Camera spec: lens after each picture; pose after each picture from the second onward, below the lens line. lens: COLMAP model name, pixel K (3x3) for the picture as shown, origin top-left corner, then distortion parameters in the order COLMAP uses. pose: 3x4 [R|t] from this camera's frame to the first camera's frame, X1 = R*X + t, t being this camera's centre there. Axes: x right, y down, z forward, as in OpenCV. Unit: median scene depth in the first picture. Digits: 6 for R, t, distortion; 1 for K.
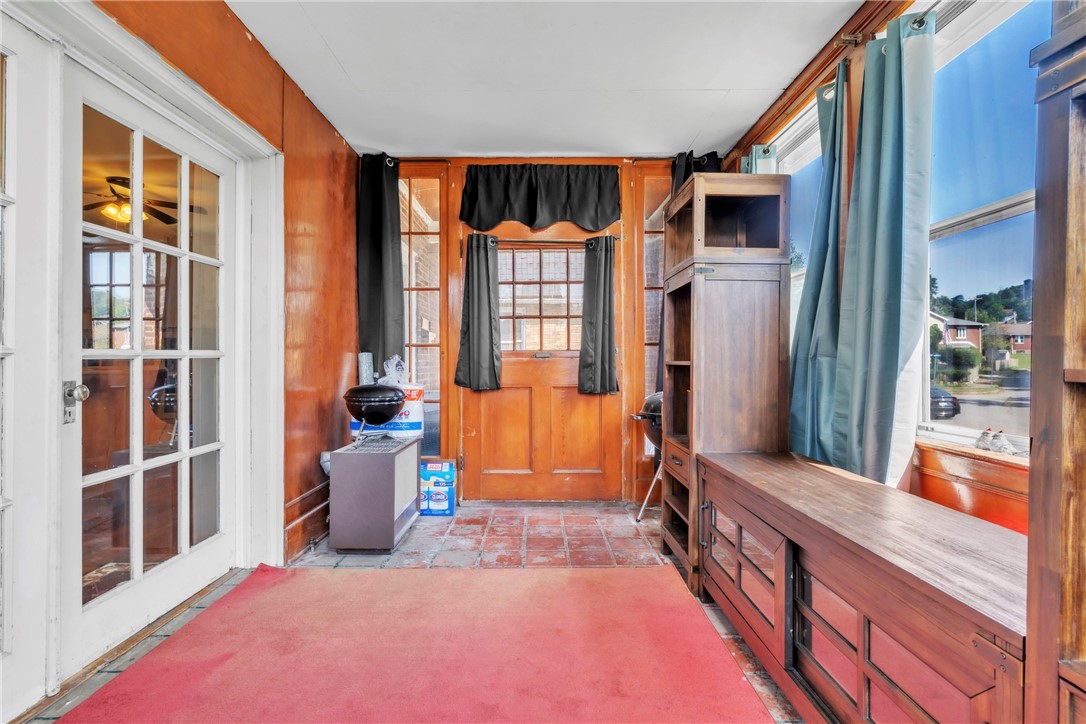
lens RADIAL K [[539.1, 0, 539.1], [0, 539.1, 358.6], [0, 0, 1]] dist [0.001954, 0.000016]
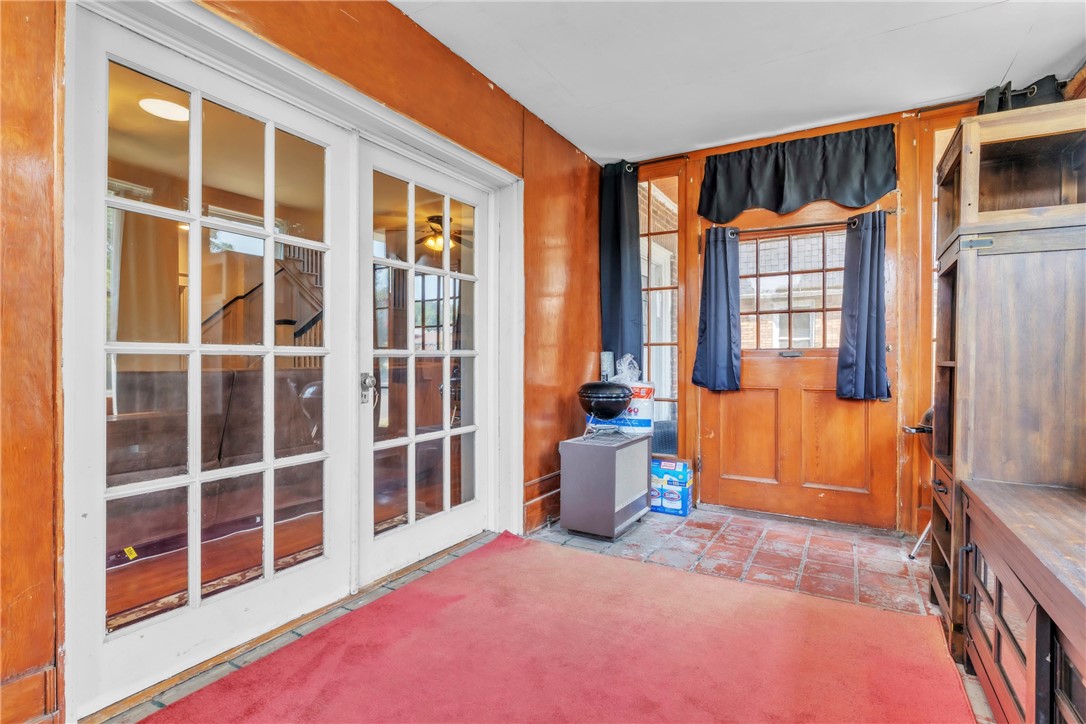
lens RADIAL K [[539.1, 0, 536.3], [0, 539.1, 364.1], [0, 0, 1]] dist [0.001954, 0.000016]
pose [[0.863258, 0.008607, -0.504690, 0.127435], [-0.002479, 0.999915, 0.012814, 0.000064], [0.504757, -0.009811, 0.863206, 0.015478]]
